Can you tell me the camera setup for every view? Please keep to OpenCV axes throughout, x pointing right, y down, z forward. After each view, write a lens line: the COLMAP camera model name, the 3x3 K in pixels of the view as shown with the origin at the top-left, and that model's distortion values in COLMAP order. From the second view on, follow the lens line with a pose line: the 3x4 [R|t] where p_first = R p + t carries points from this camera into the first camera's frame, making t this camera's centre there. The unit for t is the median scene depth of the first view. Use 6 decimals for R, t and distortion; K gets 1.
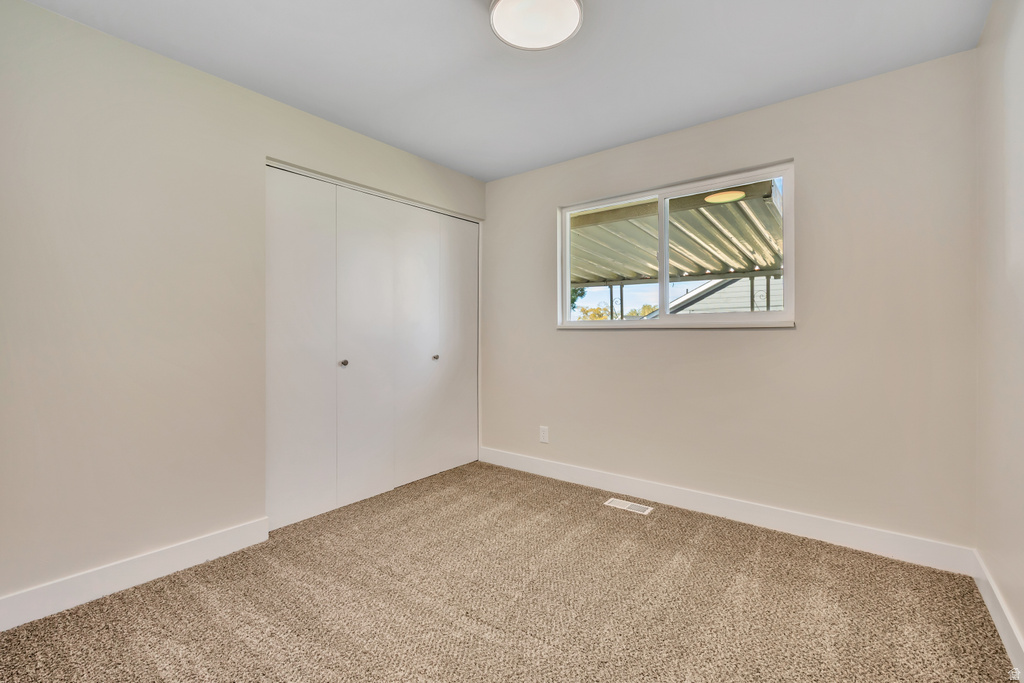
lens RADIAL K [[444.9, 0, 506.4], [0, 444.9, 337.0], [0, 0, 1]] dist [0.000258, 0.000026]
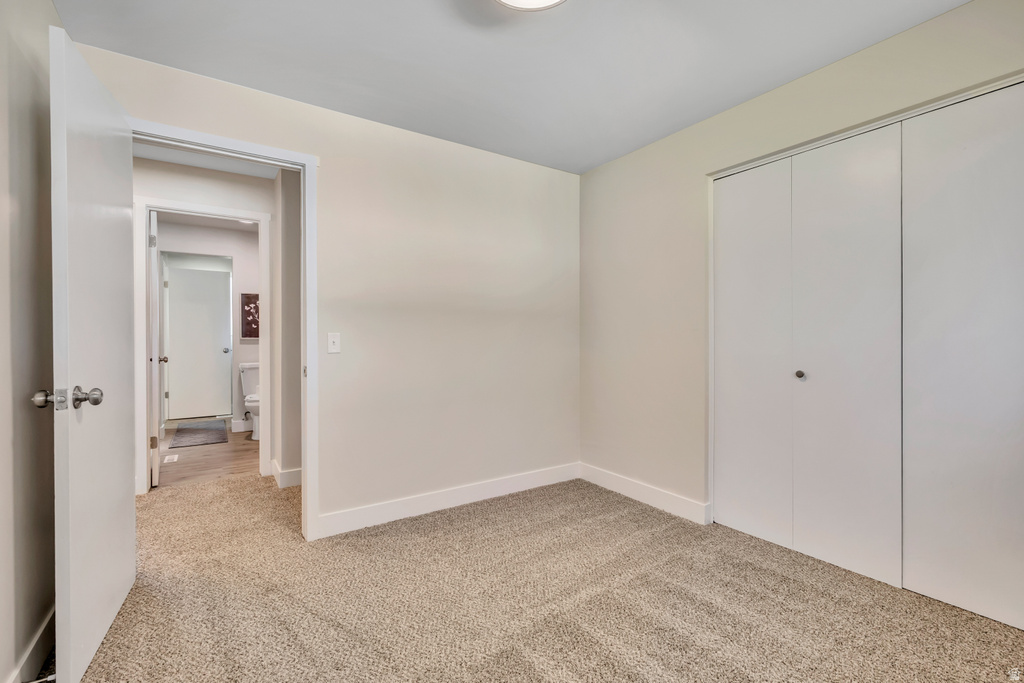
lens RADIAL K [[444.9, 0, 513.7], [0, 444.9, 344.7], [0, 0, 1]] dist [0.000258, 0.000026]
pose [[-0.286428, 0.019097, -0.957911, 0.340861], [-0.005161, 0.999756, 0.021474, -0.005969], [0.958088, 0.011094, -0.286260, 0.457234]]
